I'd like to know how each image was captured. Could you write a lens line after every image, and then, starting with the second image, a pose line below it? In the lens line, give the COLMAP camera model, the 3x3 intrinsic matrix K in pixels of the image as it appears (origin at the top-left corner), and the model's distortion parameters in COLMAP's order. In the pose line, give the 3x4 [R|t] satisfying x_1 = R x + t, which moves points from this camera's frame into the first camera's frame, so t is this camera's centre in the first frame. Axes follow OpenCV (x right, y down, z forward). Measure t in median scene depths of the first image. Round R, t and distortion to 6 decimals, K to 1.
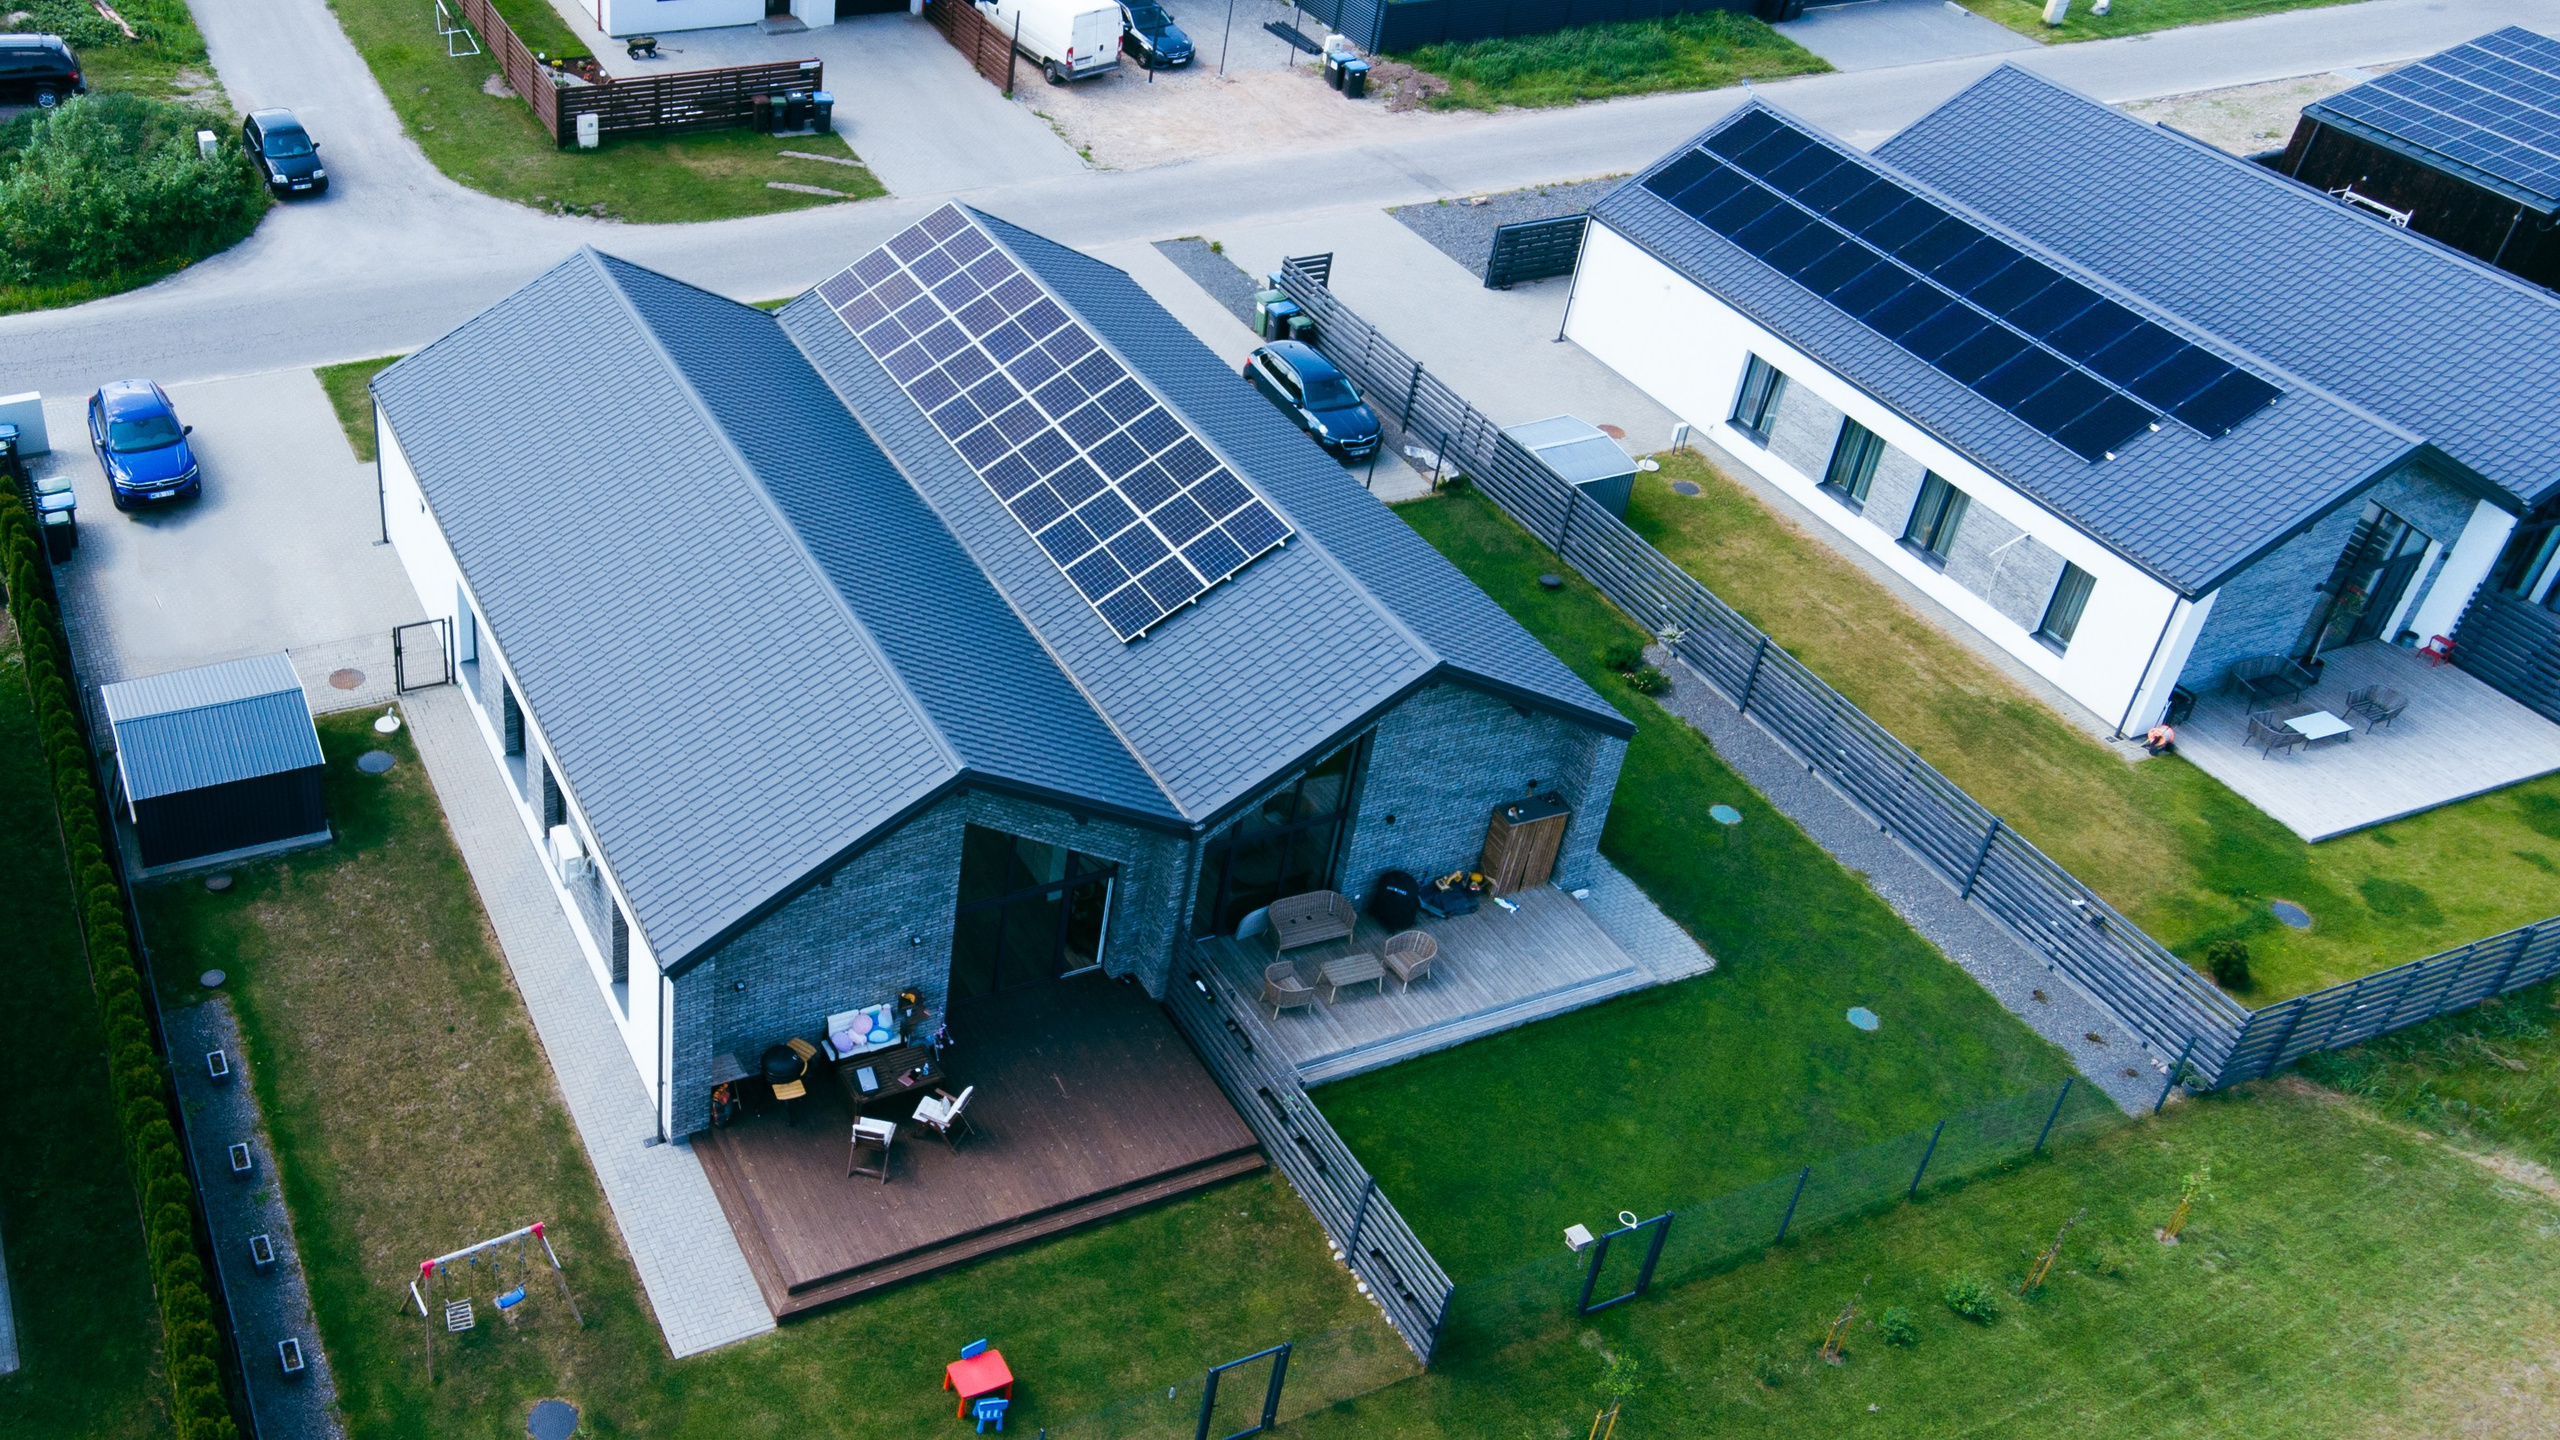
lens RADIAL K [[2295.6, 0, 887.8], [0, 2295.6, 609.9], [0, 0, 1]] dist [0.035037, 0.021317]
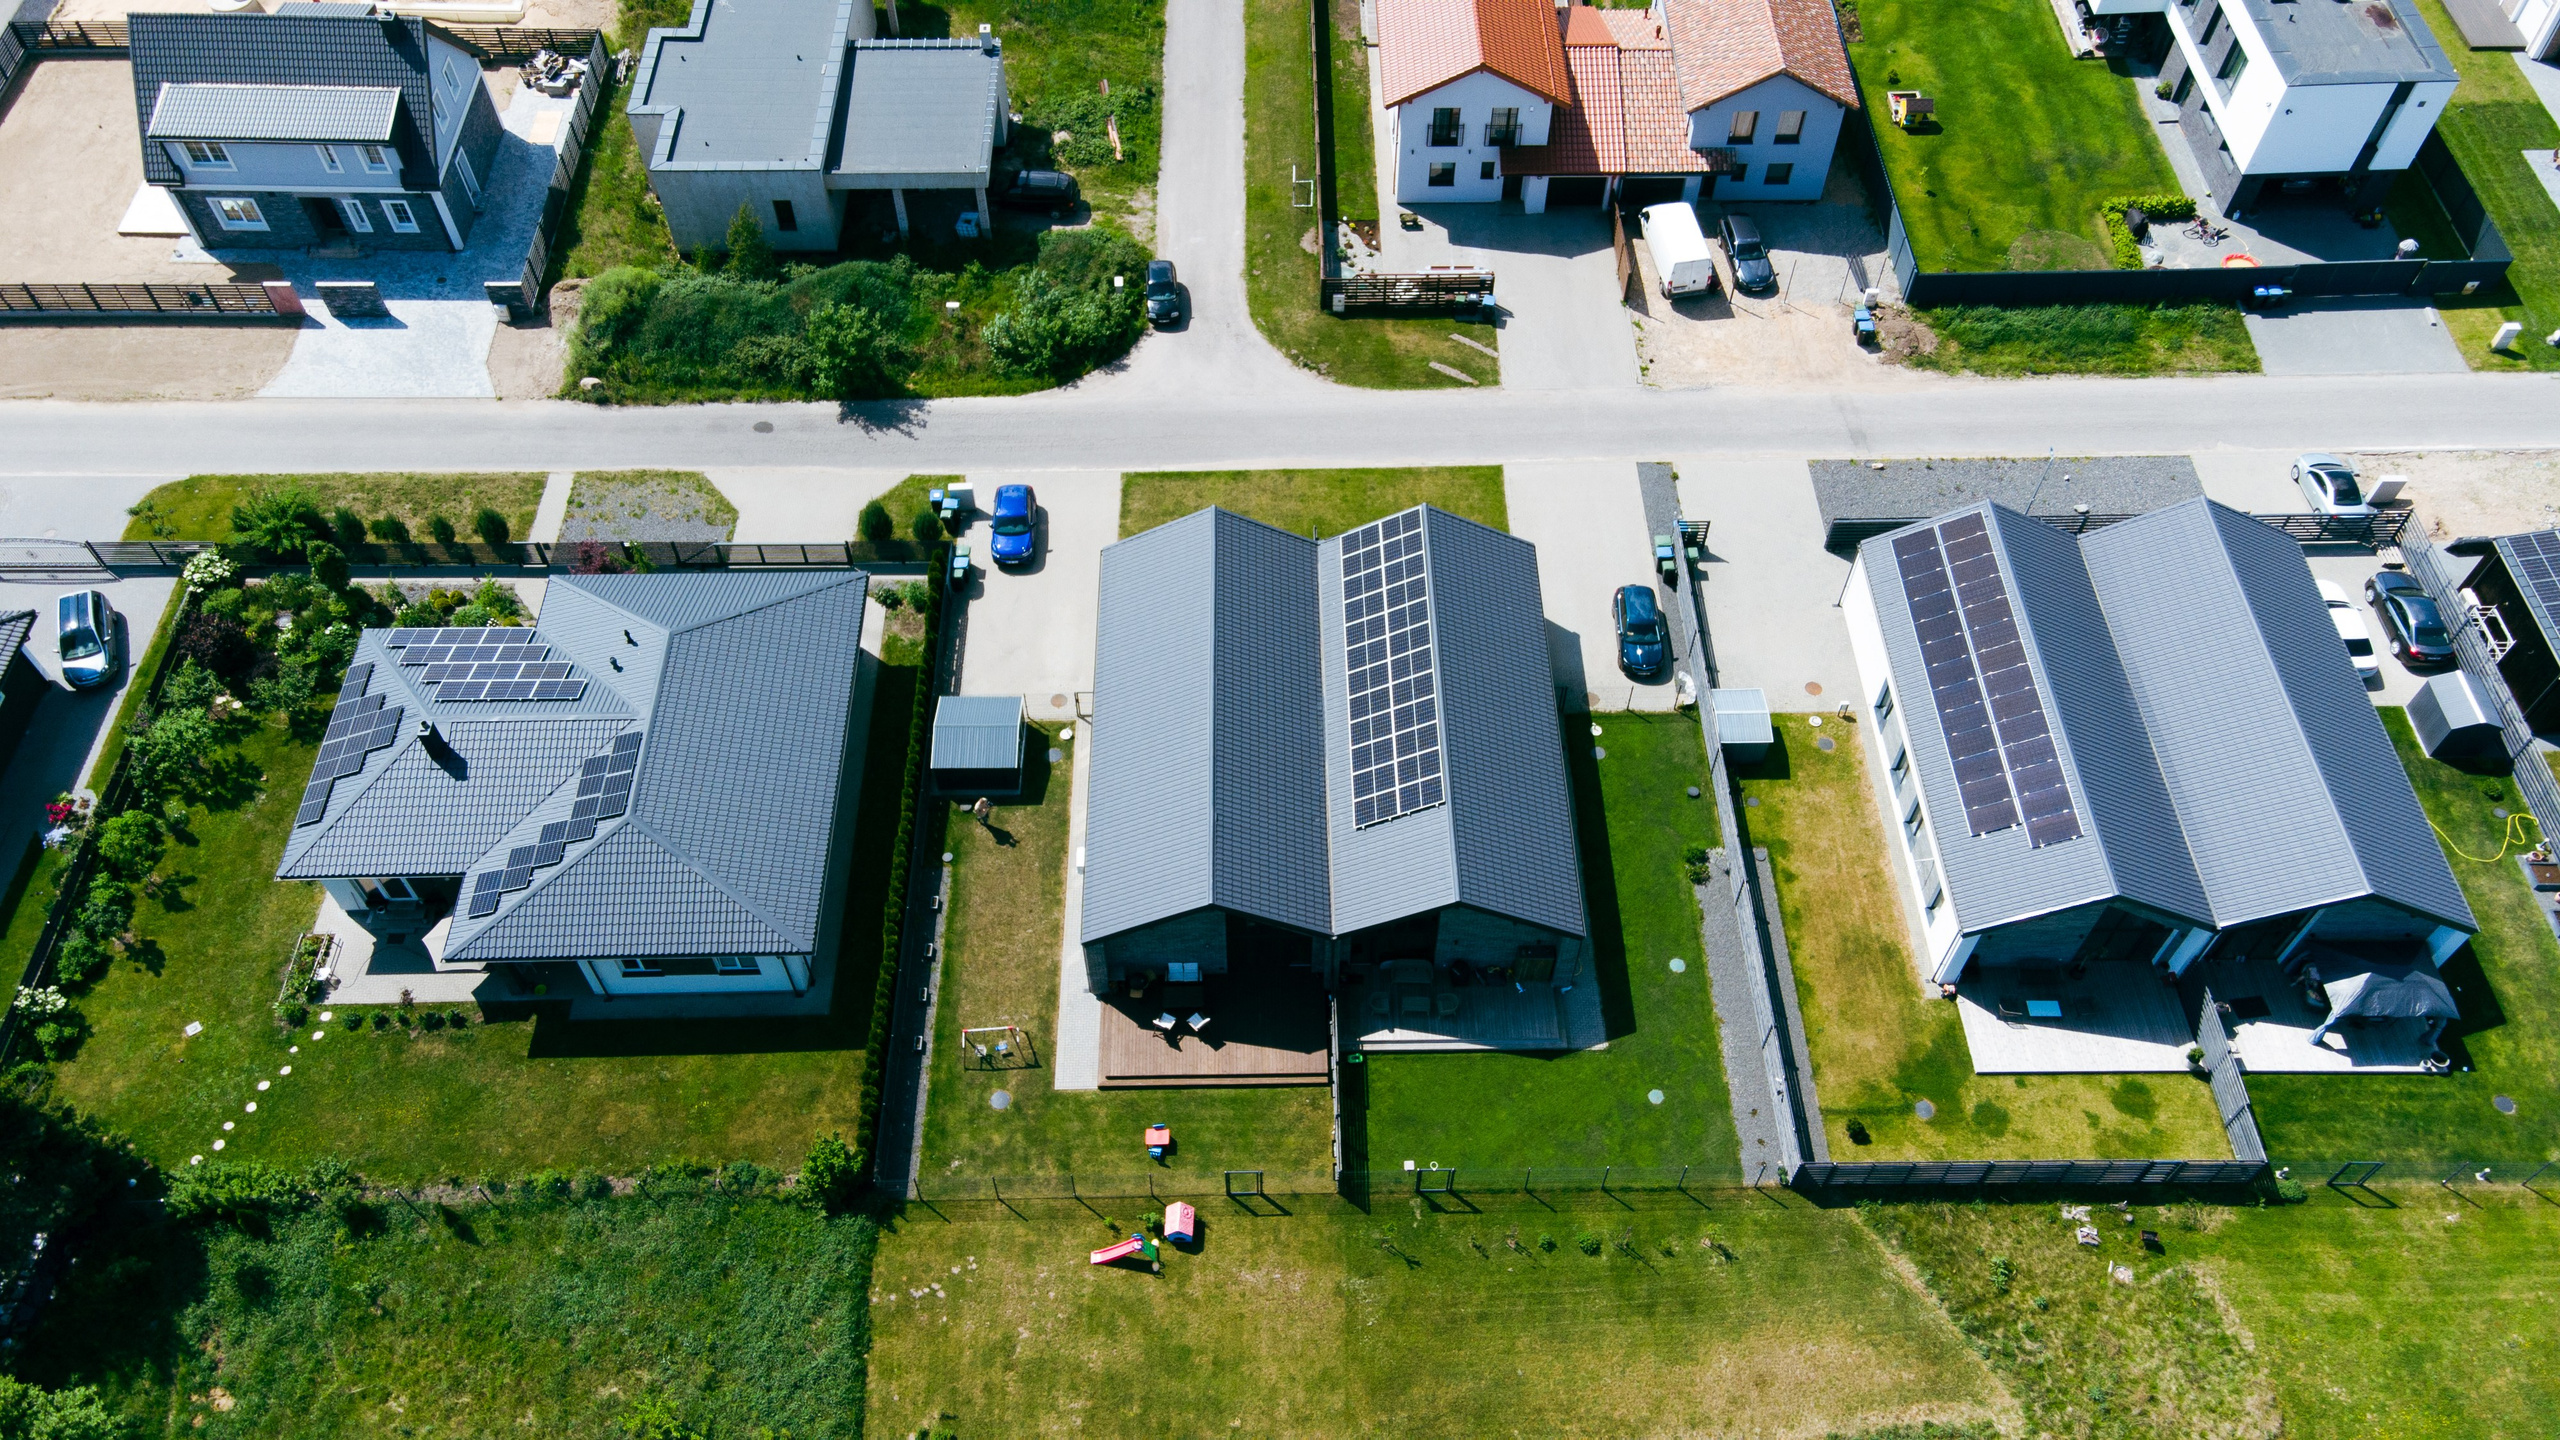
lens RADIAL K [[1940.1, 0, 1280.0], [0, 1940.1, 720.0], [0, 0, 1]] dist [0.012288, 0.104722]
pose [[0.921698, 0.273127, -0.275455, 0.427481], [-0.173703, 0.925531, 0.336481, -0.565285], [0.346844, -0.262286, 0.900503, -0.504129]]
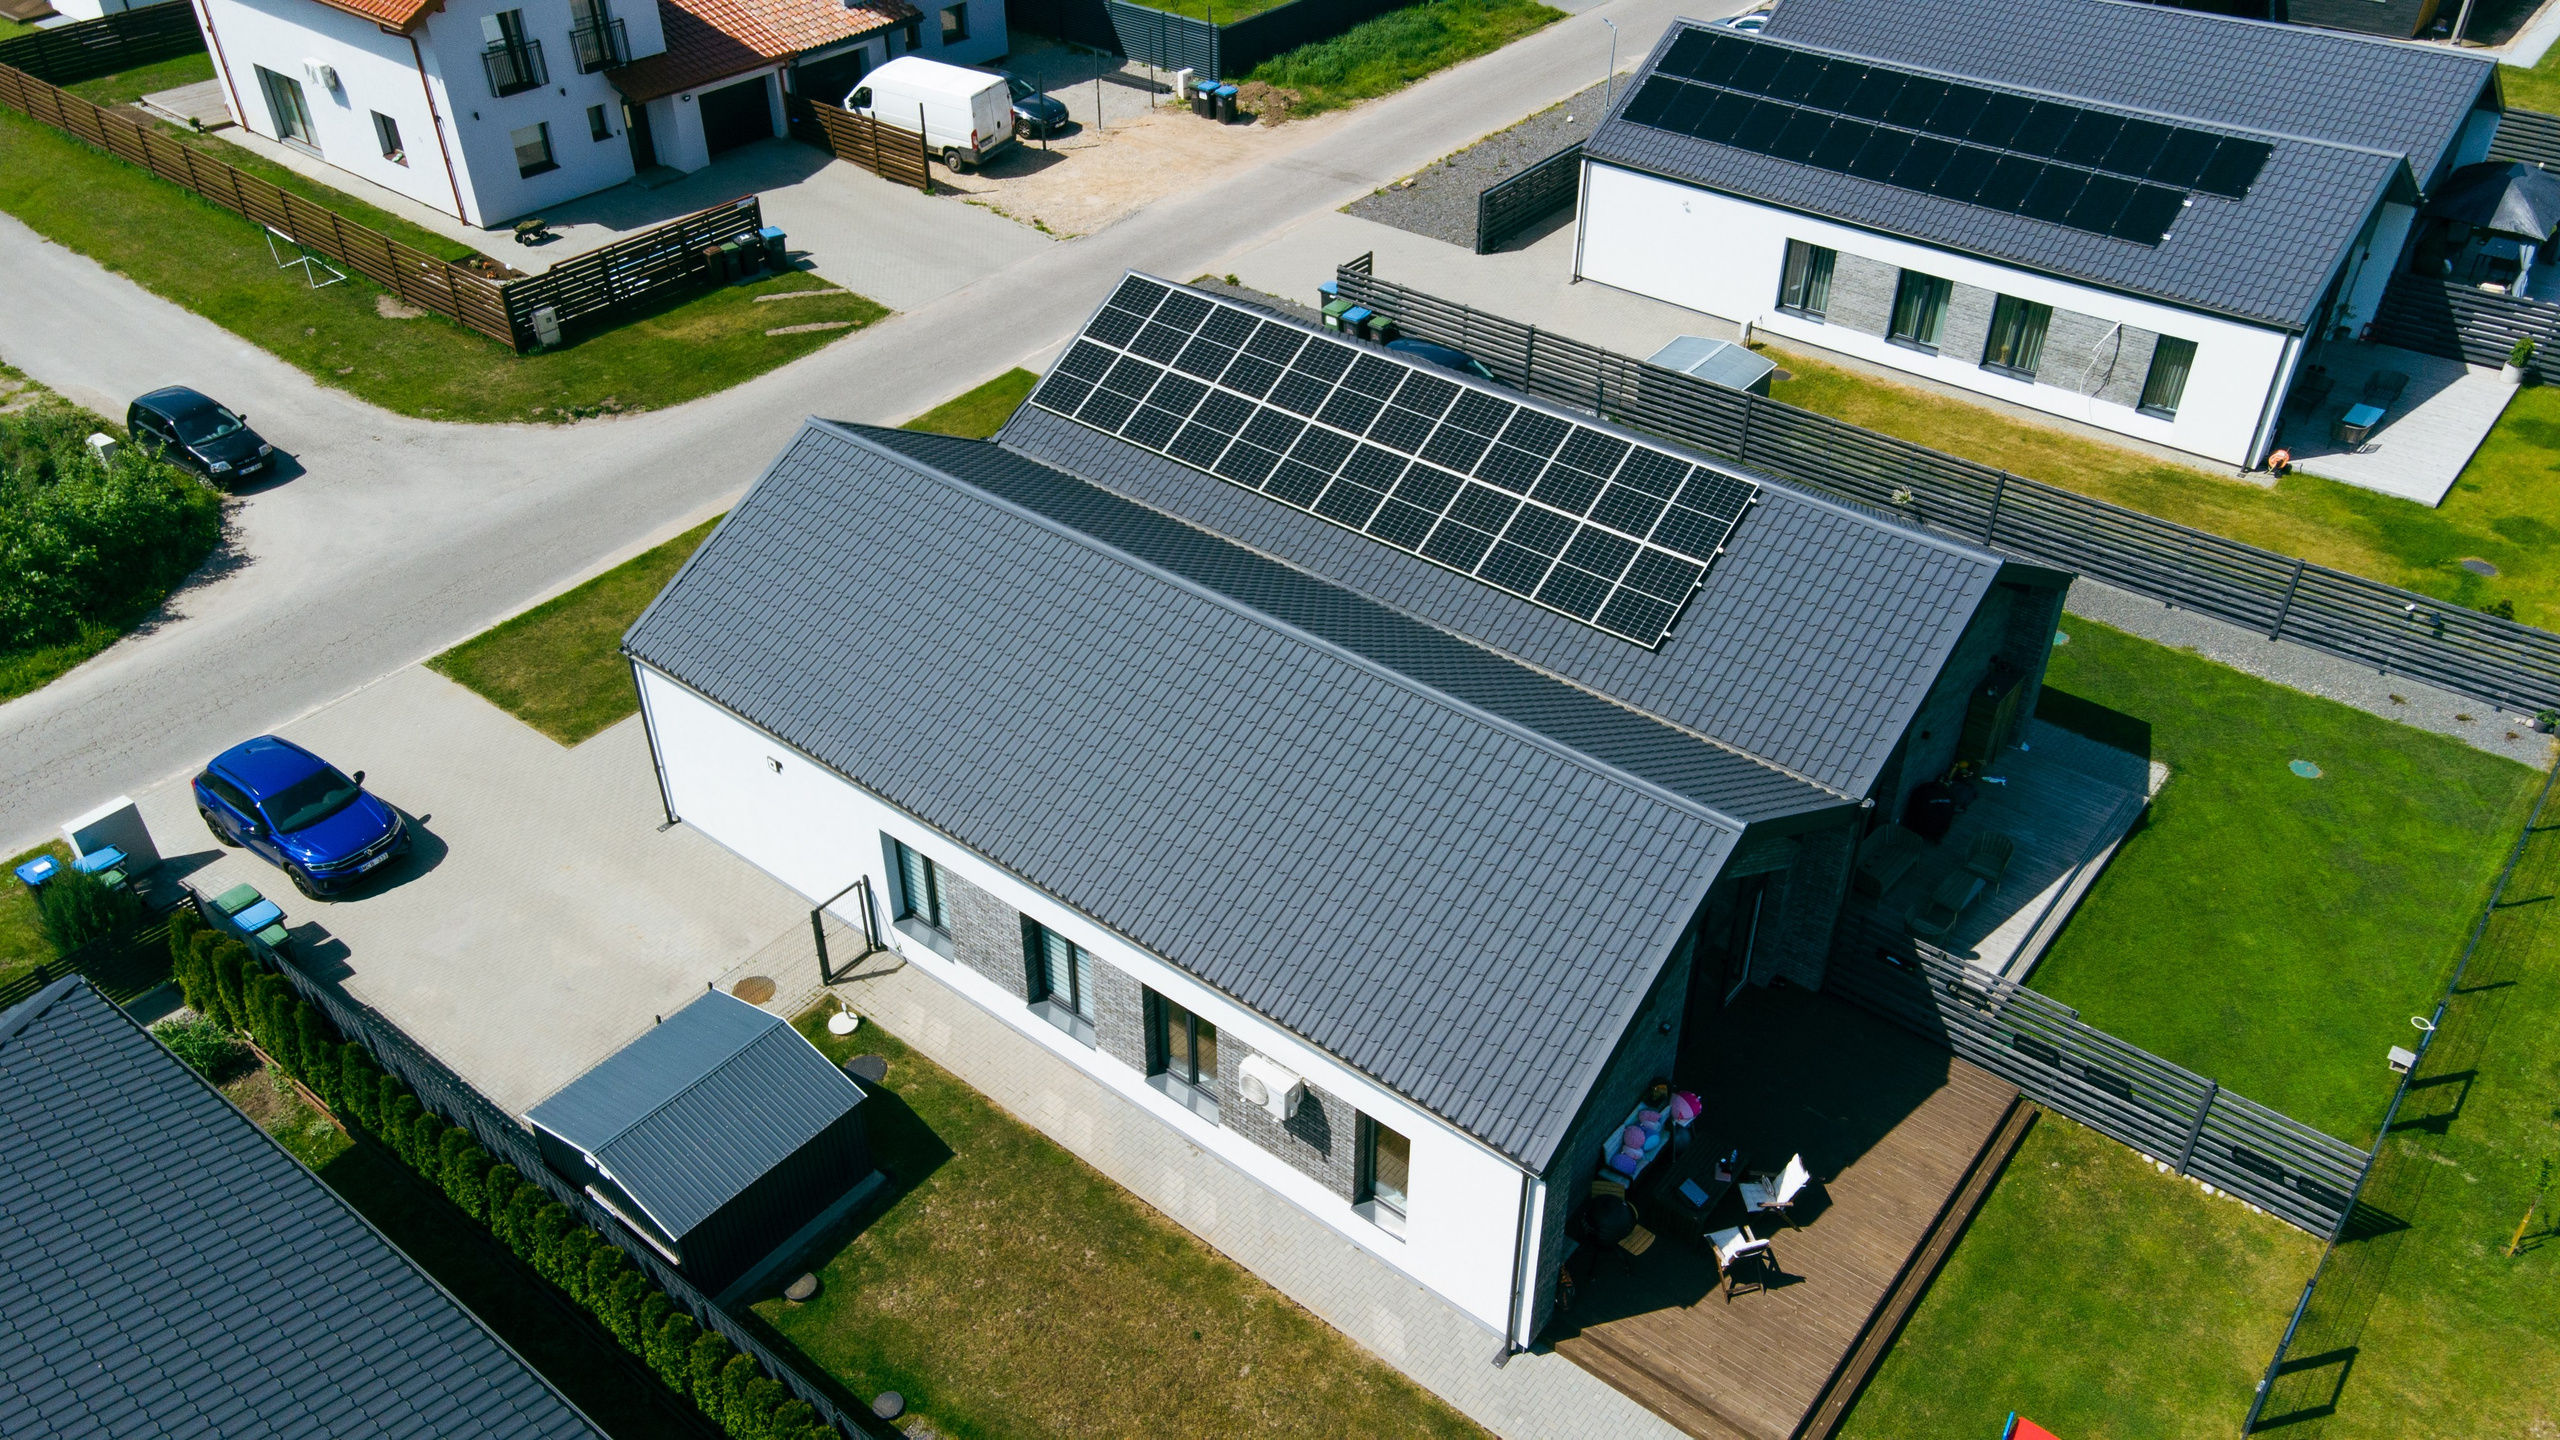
lens RADIAL K [[1940.1, 0, 1280.0], [0, 1940.1, 720.0], [0, 0, 1]] dist [0.012288, 0.104722]
pose [[0.883002, -0.321470, 0.342002, -0.269567], [0.305610, 0.946794, 0.100909, -0.073809], [-0.356245, 0.015416, 0.934266, 0.265027]]
